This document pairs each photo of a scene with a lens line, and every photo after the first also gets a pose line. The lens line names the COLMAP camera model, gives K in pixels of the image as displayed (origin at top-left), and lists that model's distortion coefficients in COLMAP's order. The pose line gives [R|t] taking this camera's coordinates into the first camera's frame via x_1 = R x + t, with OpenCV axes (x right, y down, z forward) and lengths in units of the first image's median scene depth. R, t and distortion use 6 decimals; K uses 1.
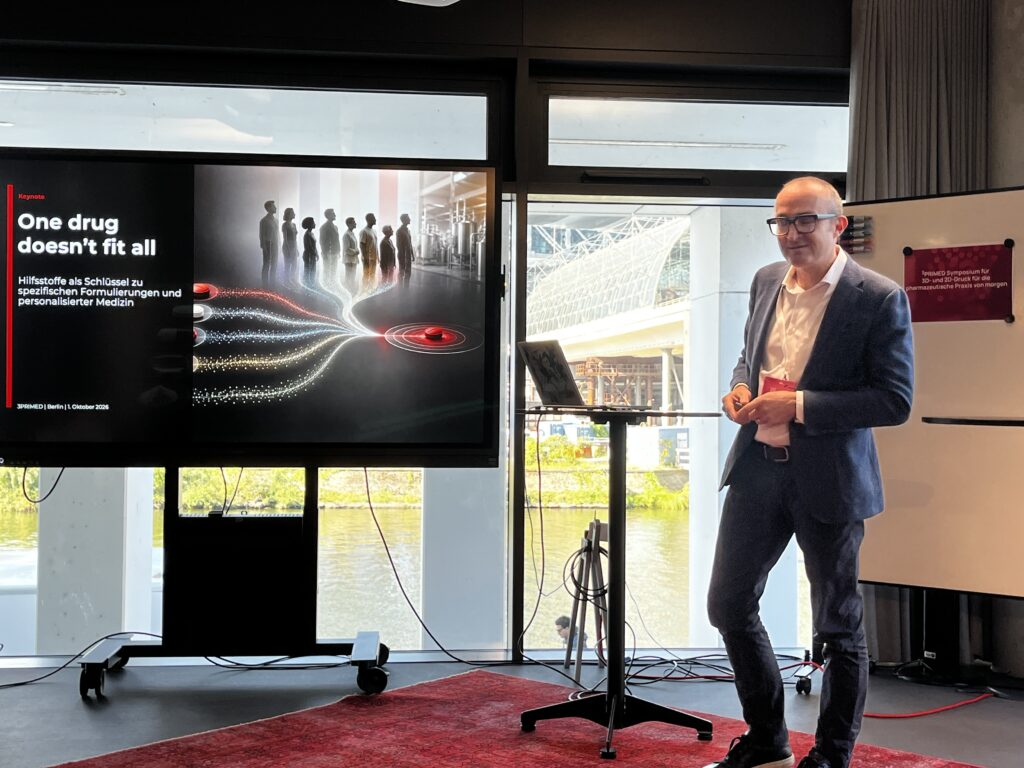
lens RADIAL K [[1332.8, 0, 519.7], [0, 1332.8, 365.8], [0, 0, 1]] dist [0.022101, 0.000000]
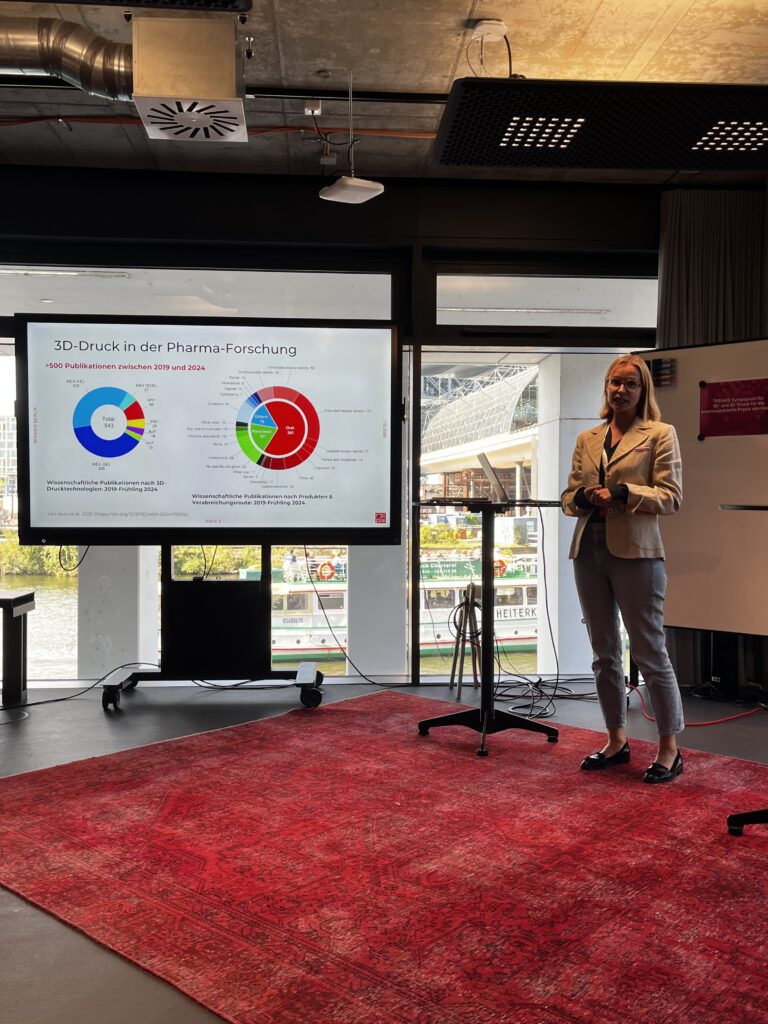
lens RADIAL K [[930.2, 0, 388.7], [0, 930.2, 509.9], [0, 0, 1]] dist [0.016205, 0.021255]
pose [[0.999556, -0.004758, -0.029414, -0.000203], [0.005855, 0.999285, 0.037349, 0.004389], [0.029216, -0.037504, 0.998869, 0.040290]]
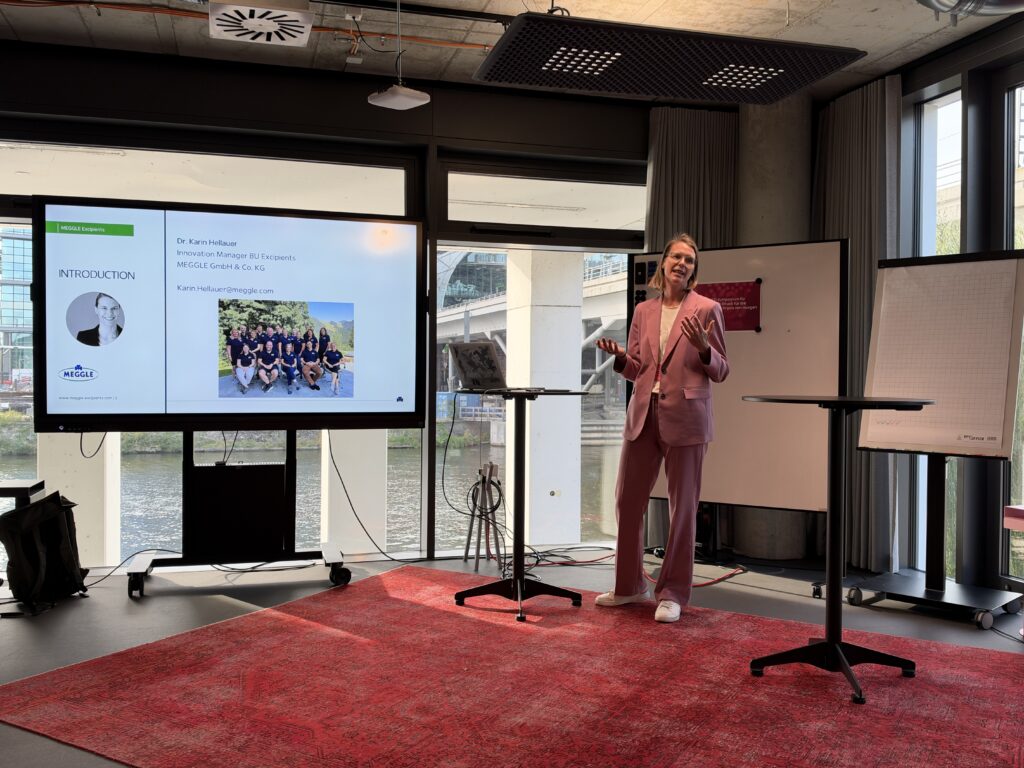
lens RADIAL K [[921.1, 0, 510.0], [0, 921.1, 389.1], [0, 0, 1]] dist [0.097343, -0.208884]
pose [[0.984186, -0.004019, 0.177091, -0.102320], [-0.003554, 0.999093, 0.042425, -0.010092], [-0.177101, -0.042384, 0.983280, -0.012931]]
